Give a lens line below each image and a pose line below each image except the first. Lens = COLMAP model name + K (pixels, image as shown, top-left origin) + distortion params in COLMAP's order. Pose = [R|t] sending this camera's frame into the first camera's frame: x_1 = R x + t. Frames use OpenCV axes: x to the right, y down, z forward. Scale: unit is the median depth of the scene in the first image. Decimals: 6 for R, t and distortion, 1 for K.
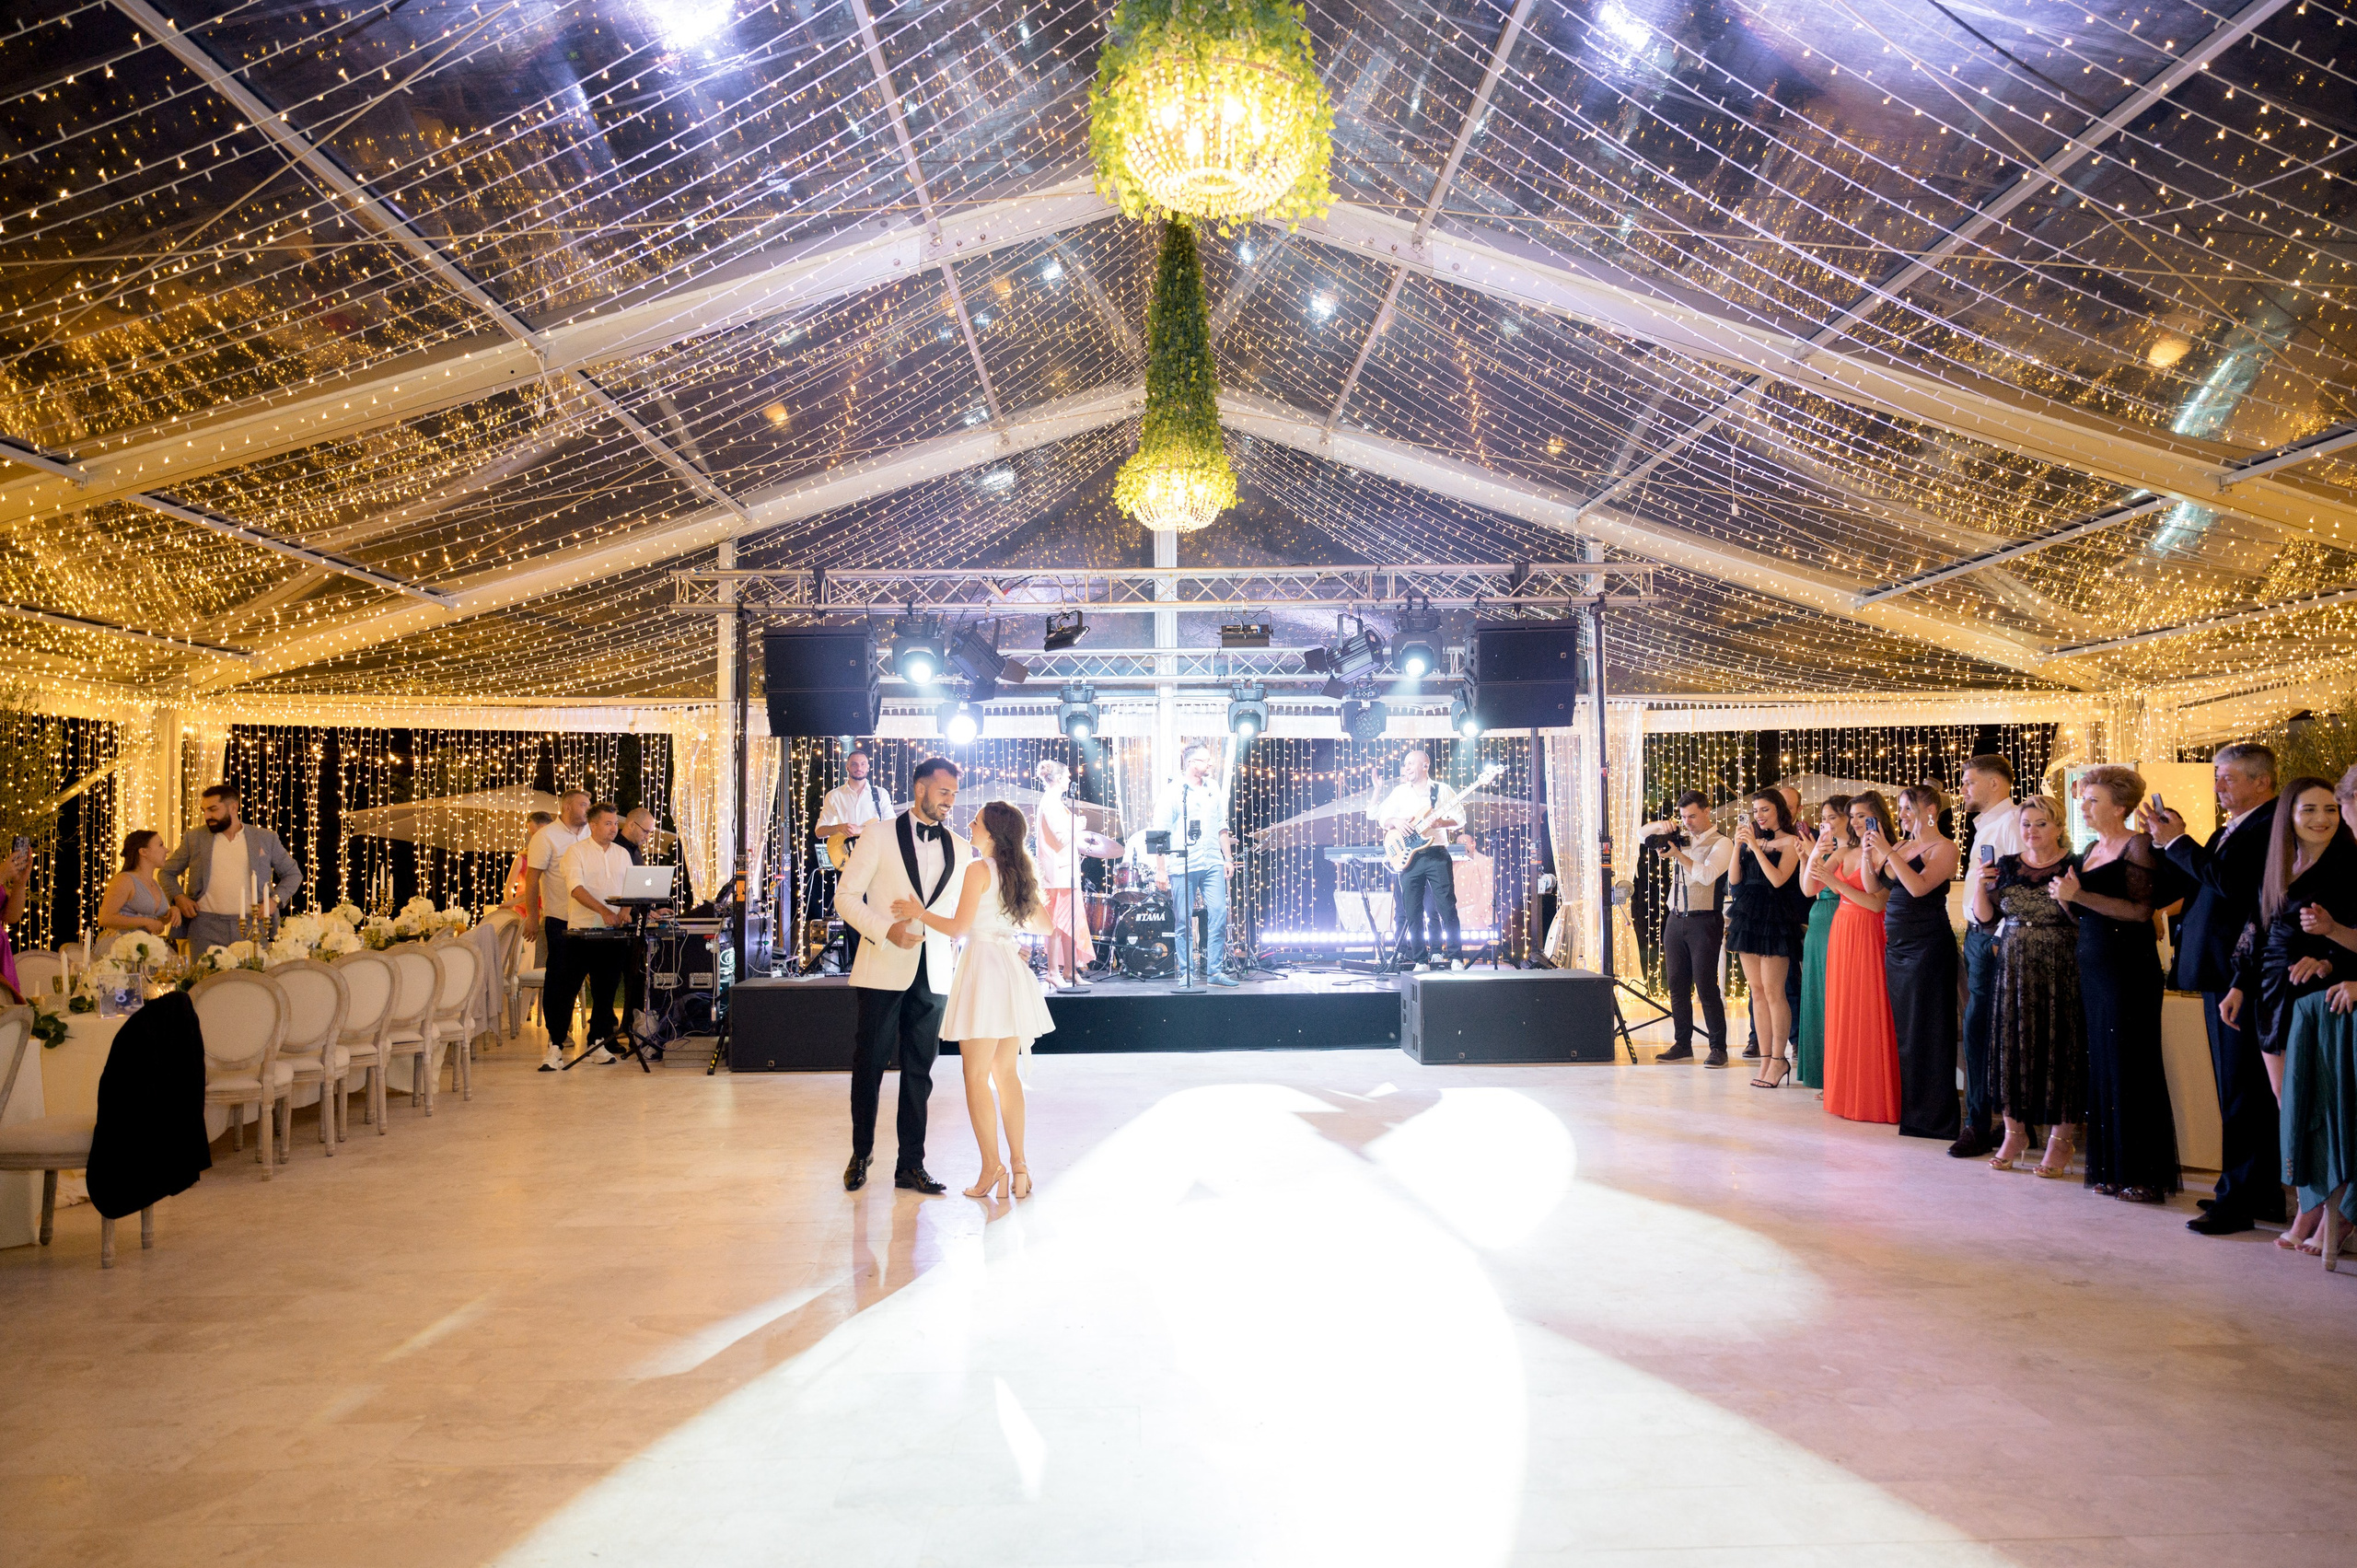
lens RADIAL K [[1584.3, 0, 1191.6], [0, 1584.3, 794.6], [0, 0, 1]] dist [-0.002241, 0.006940]
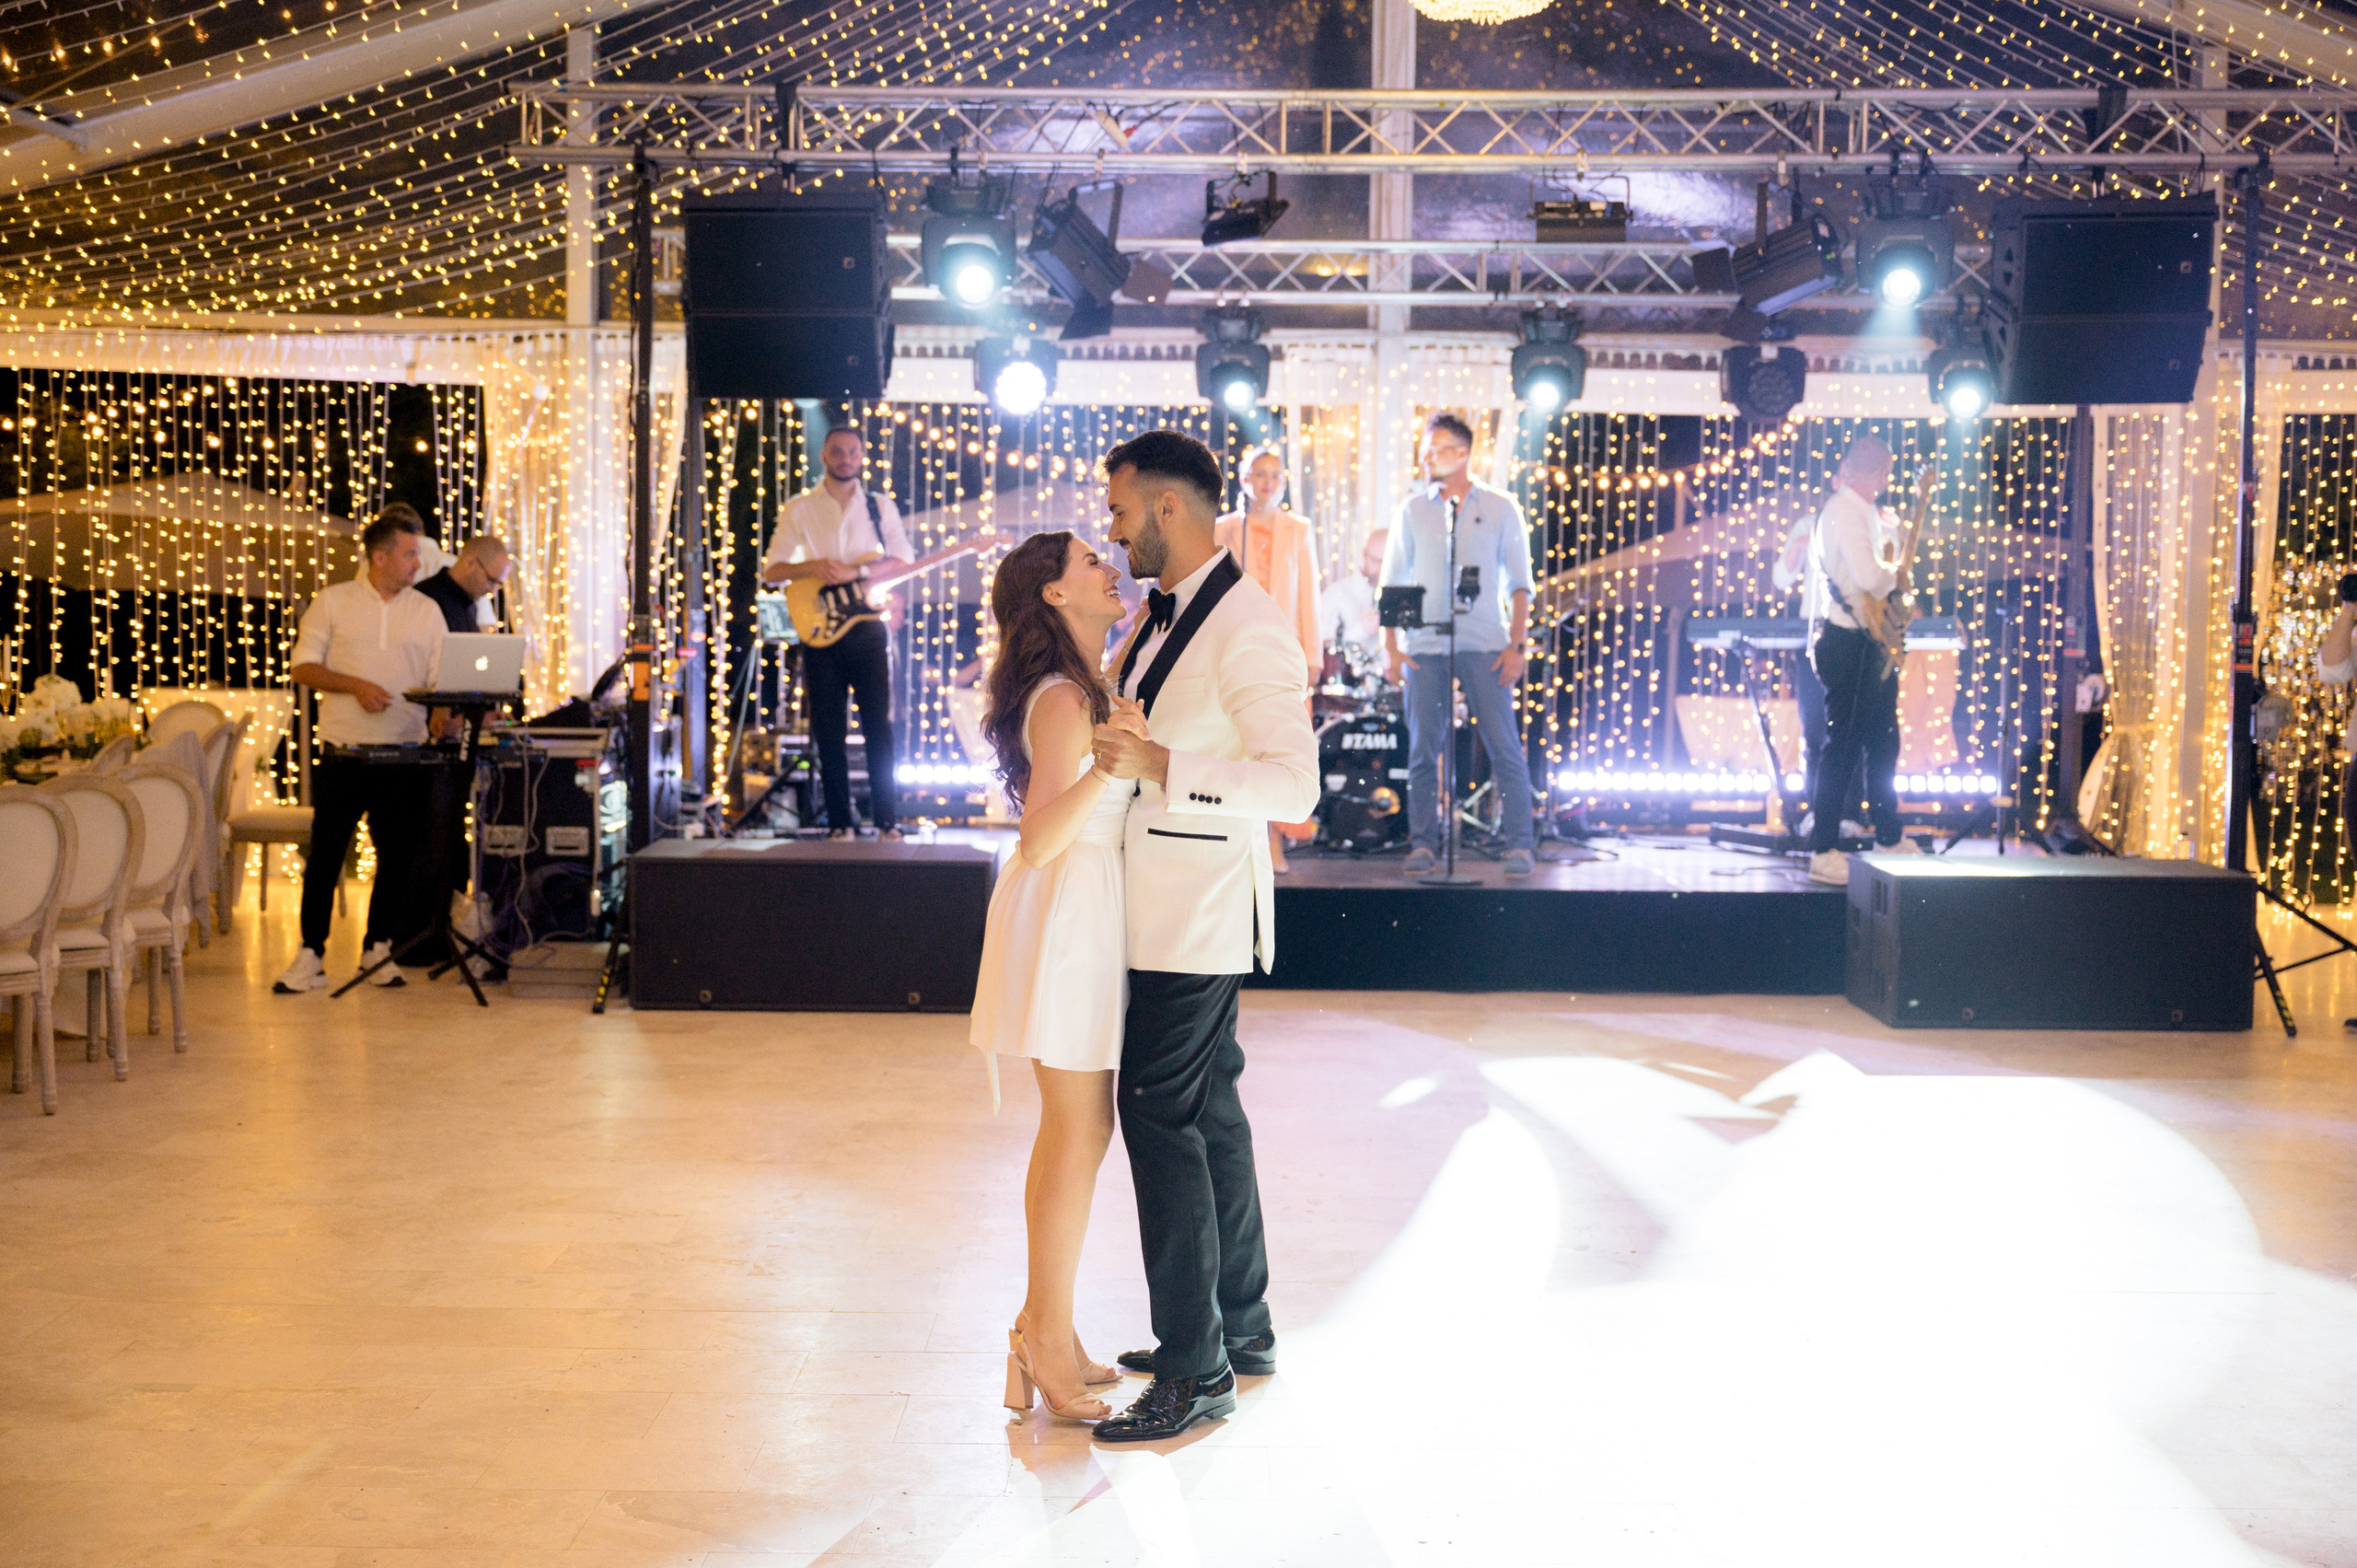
lens RADIAL K [[2835.7, 0, 1188.5], [0, 2835.7, 783.6], [0, 0, 1]] dist [0.001860, 0.000000]
pose [[0.998869, 0.022545, -0.041862, -0.046230], [-0.018217, 0.994716, 0.101032, -0.005517], [0.043918, -0.100155, 0.994002, 0.025364]]
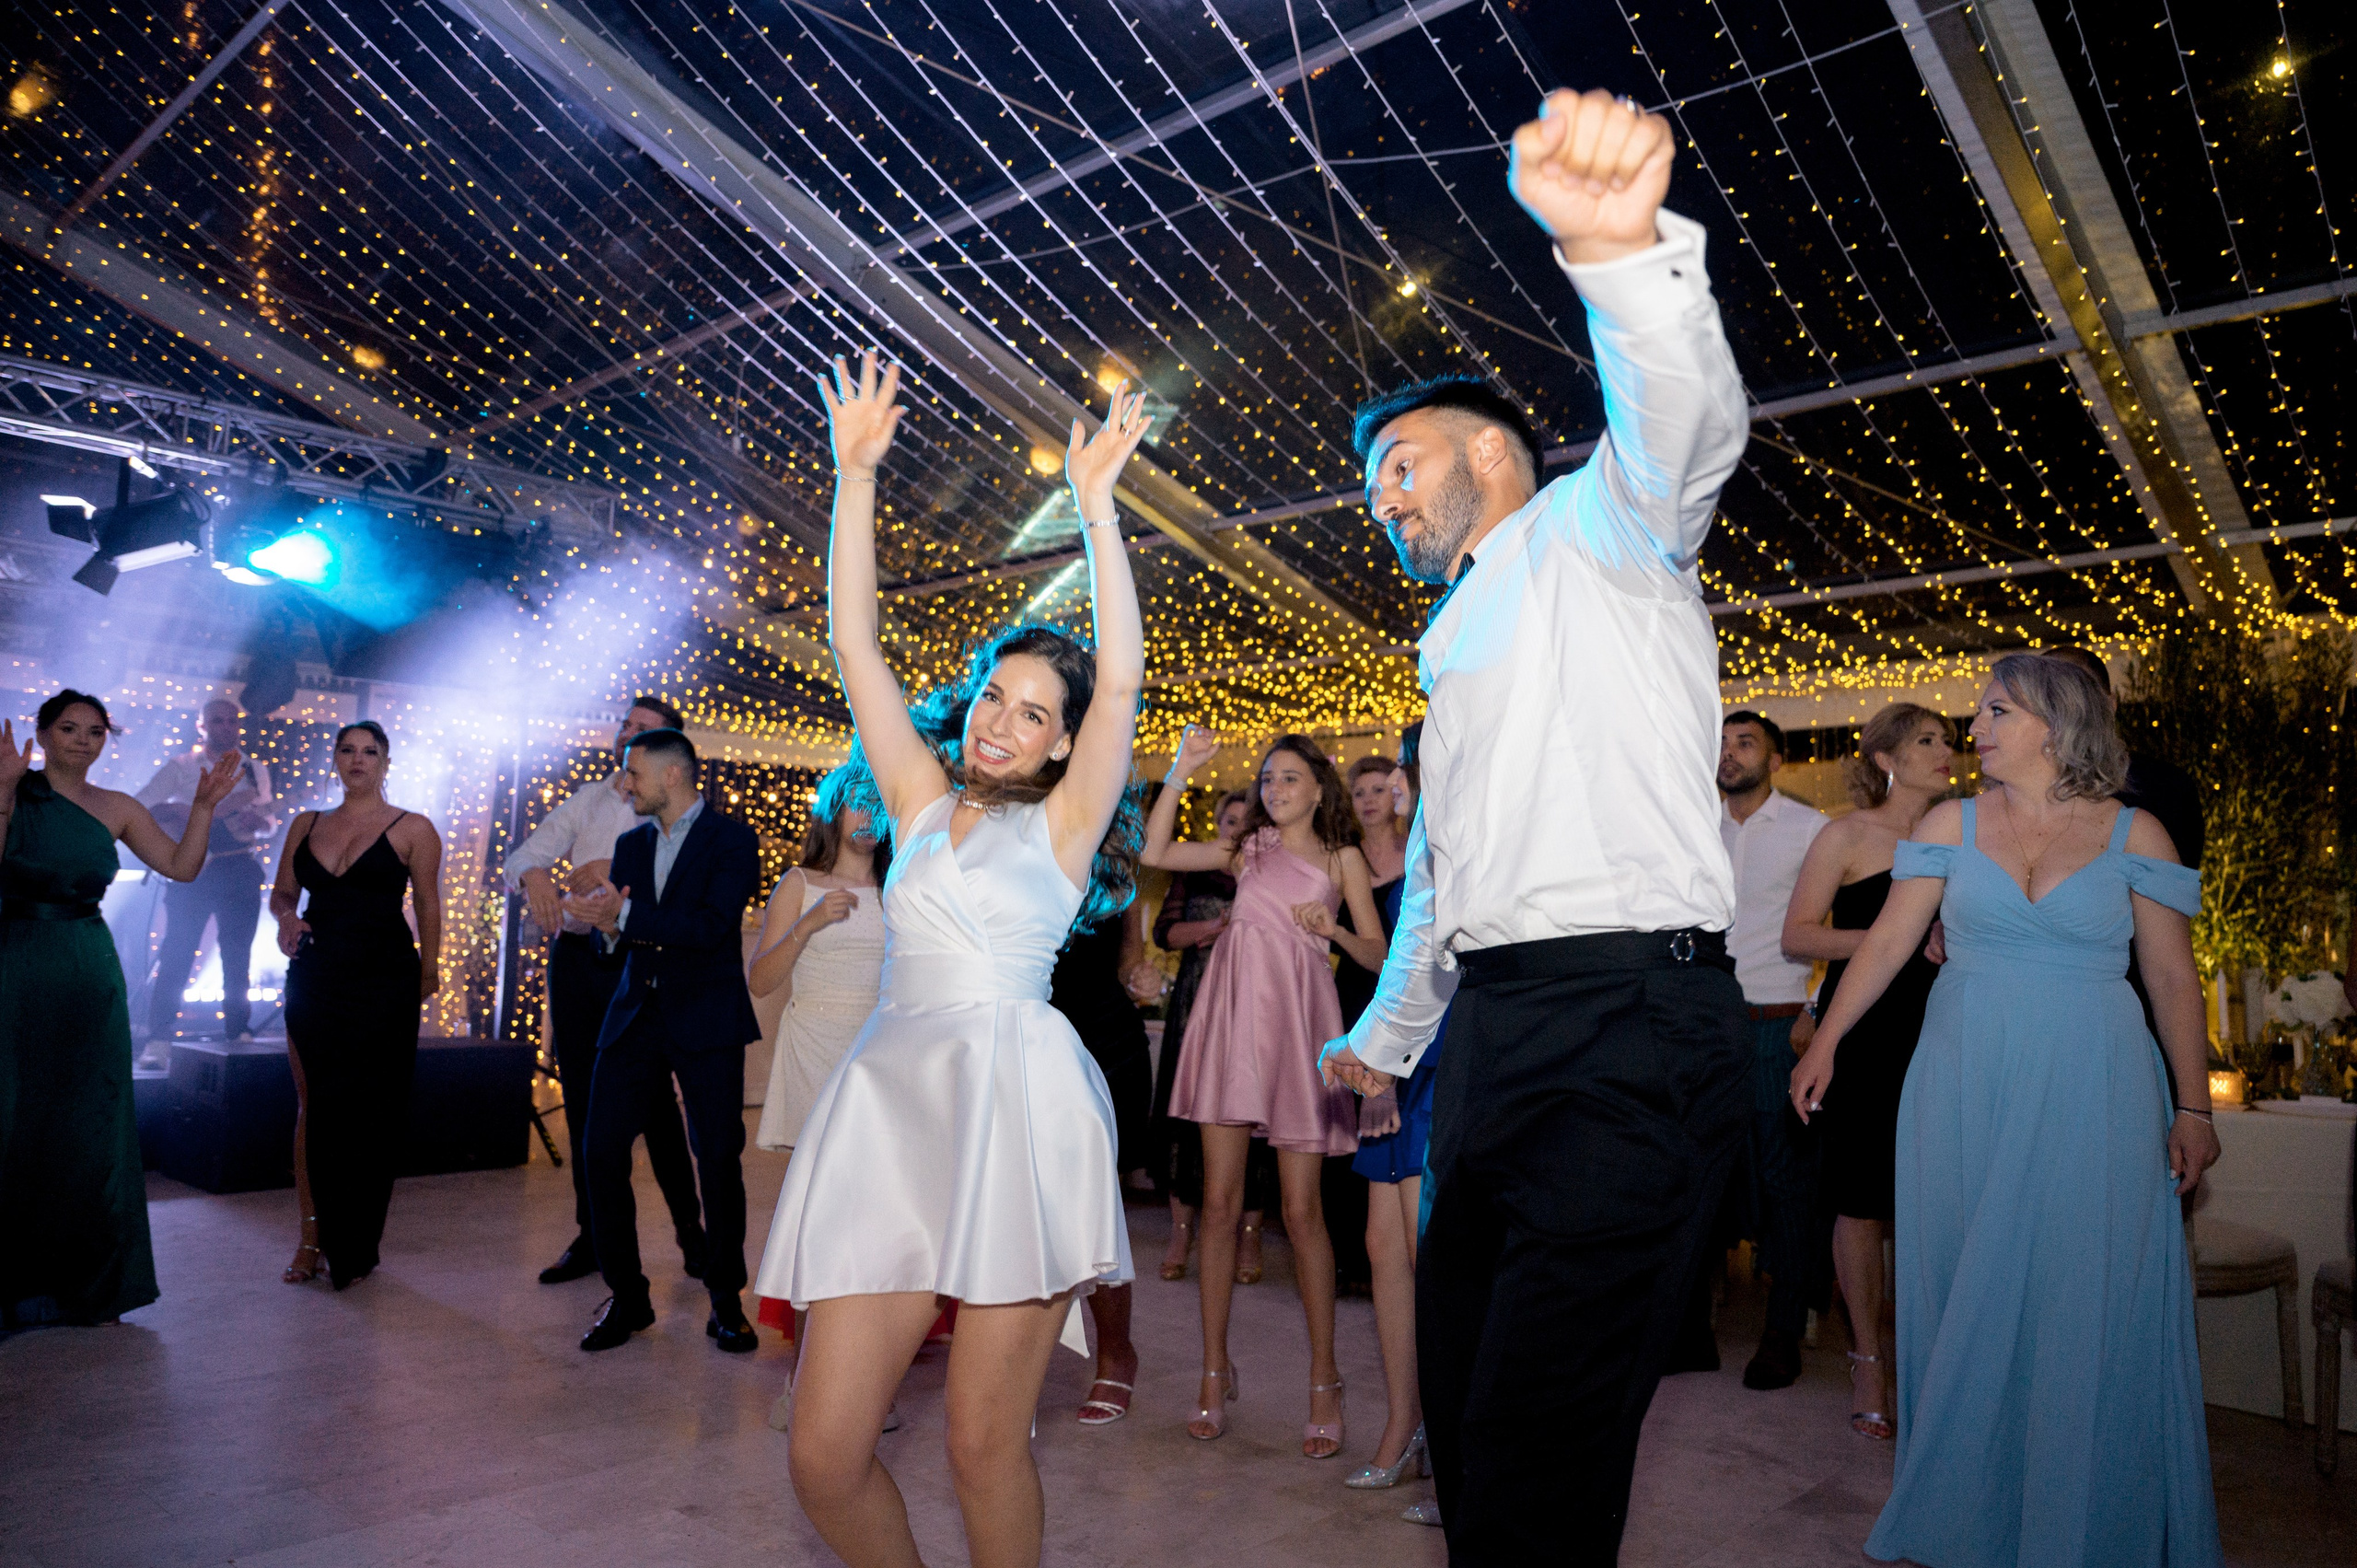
lens RADIAL K [[1584.3, 0, 1181.3], [0, 1584.3, 780.4], [0, 0, 1]] dist [-0.002241, 0.006940]
pose [[0.698471, 0.100949, 0.708482, -0.036802], [-0.056314, 0.994684, -0.086211, 0.035052], [-0.713419, 0.020319, 0.700443, 0.244106]]
